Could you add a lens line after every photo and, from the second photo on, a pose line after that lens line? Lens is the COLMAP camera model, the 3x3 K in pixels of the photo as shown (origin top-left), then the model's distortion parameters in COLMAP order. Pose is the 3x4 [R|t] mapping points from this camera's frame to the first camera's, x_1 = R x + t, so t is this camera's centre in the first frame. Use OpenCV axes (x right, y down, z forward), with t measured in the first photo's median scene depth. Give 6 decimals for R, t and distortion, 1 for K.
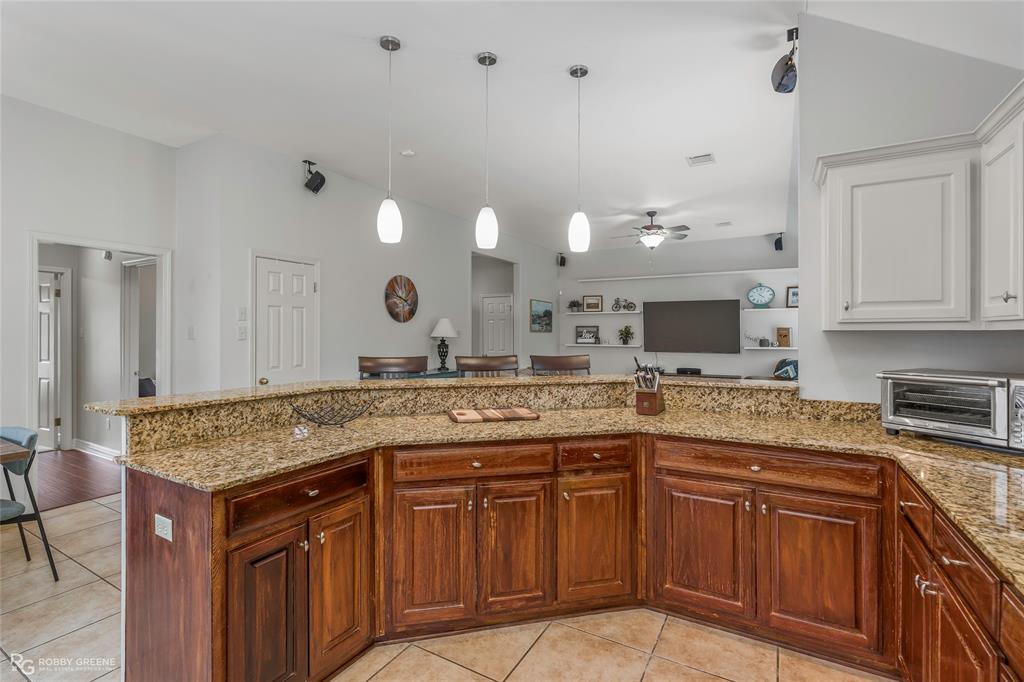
lens RADIAL K [[470.1, 0, 508.6], [0, 470.1, 332.3], [0, 0, 1]] dist [-0.003762, 0.002361]
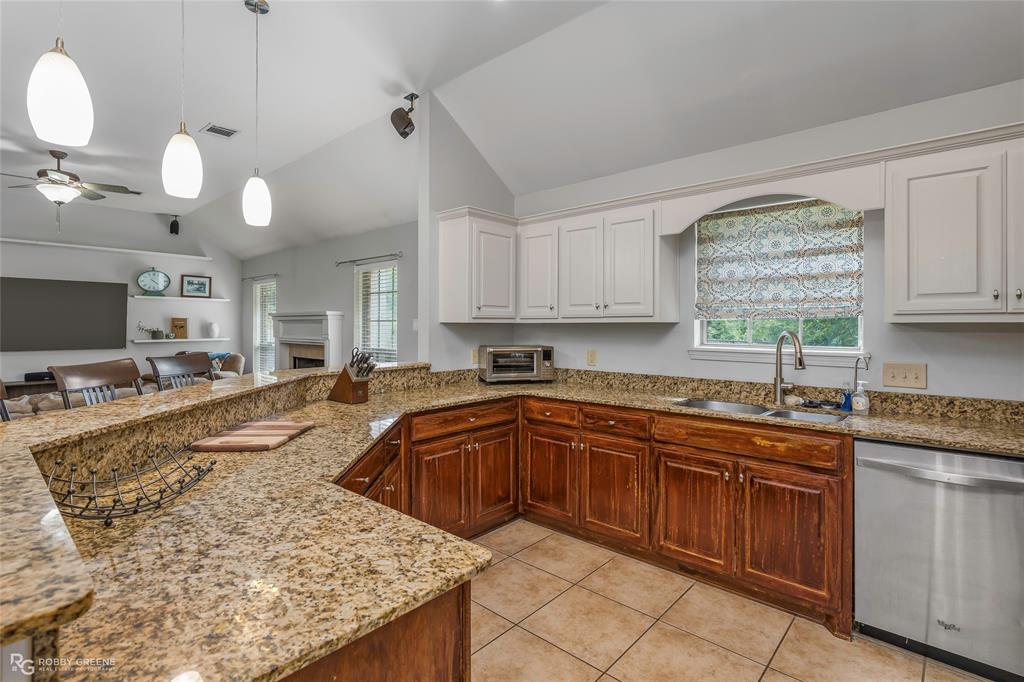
lens RADIAL K [[488.4, 0, 517.6], [0, 488.4, 326.7], [0, 0, 1]] dist [-0.000519, -0.000196]
pose [[0.202700, -0.004322, 0.979231, -0.222017], [-0.003875, 0.999979, 0.005216, -0.000036], [-0.979233, -0.004852, 0.202679, 0.141353]]
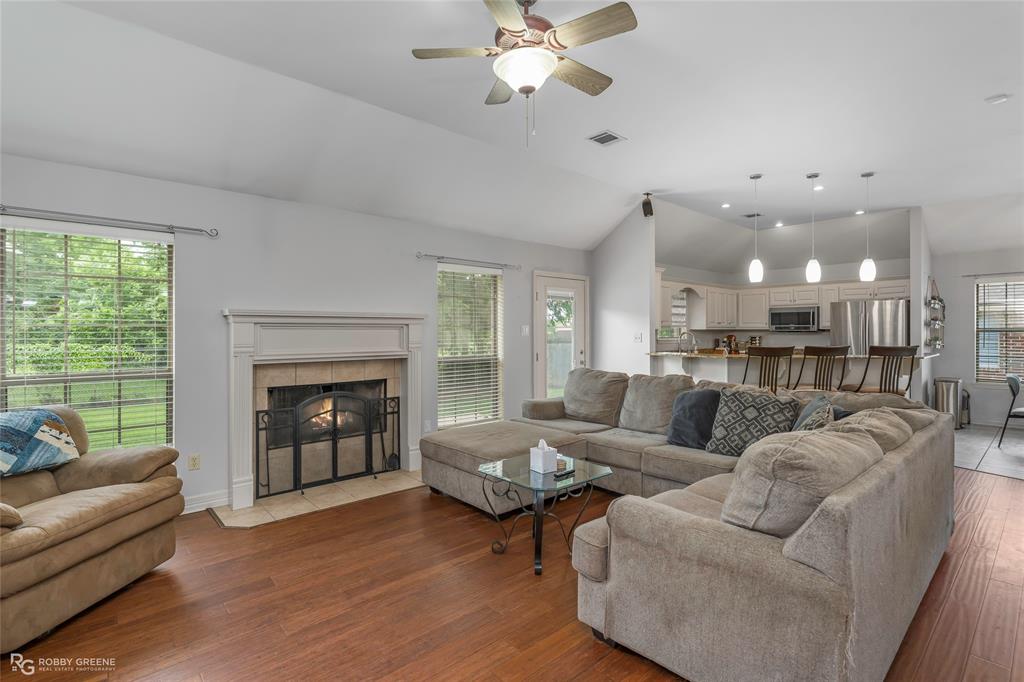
lens RADIAL K [[470.1, 0, 525.1], [0, 470.1, 328.5], [0, 0, 1]] dist [-0.003762, 0.002361]
pose [[-0.950852, 0.000006, 0.309644, 0.157035], [-0.001718, 0.999984, -0.005296, 0.002653], [-0.309640, -0.005568, -0.950838, 1.079466]]
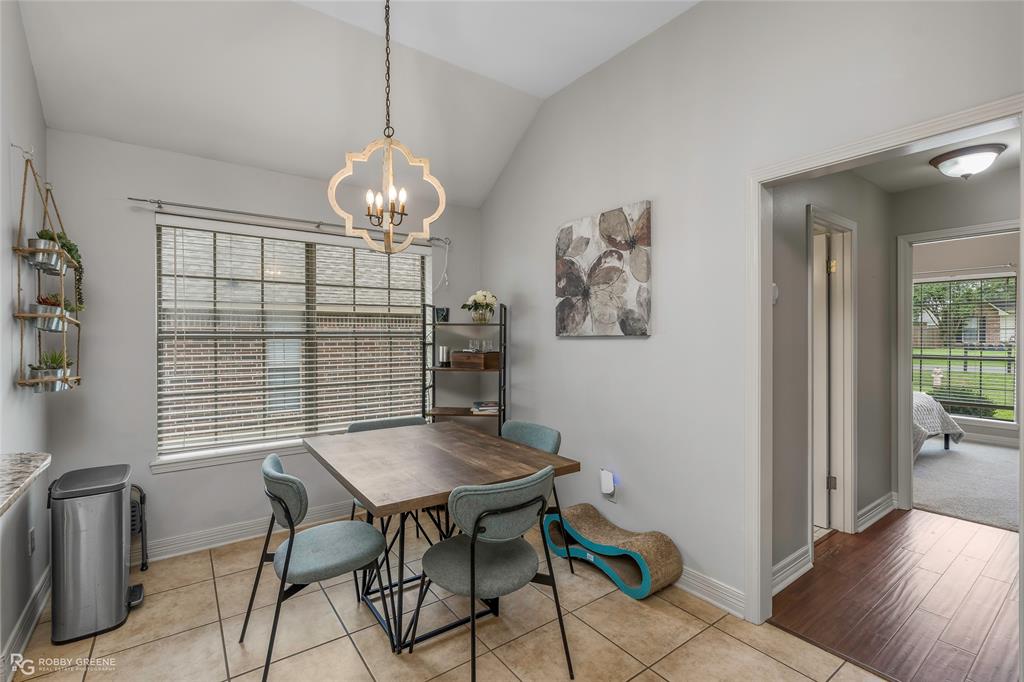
lens RADIAL K [[470.1, 0, 520.0], [0, 470.1, 338.6], [0, 0, 1]] dist [-0.003762, 0.002361]
pose [[-0.387595, 0.007732, -0.921797, -0.129535], [0.002576, 0.999970, 0.007305, -0.000025], [0.921826, 0.000457, -0.387604, 0.421724]]
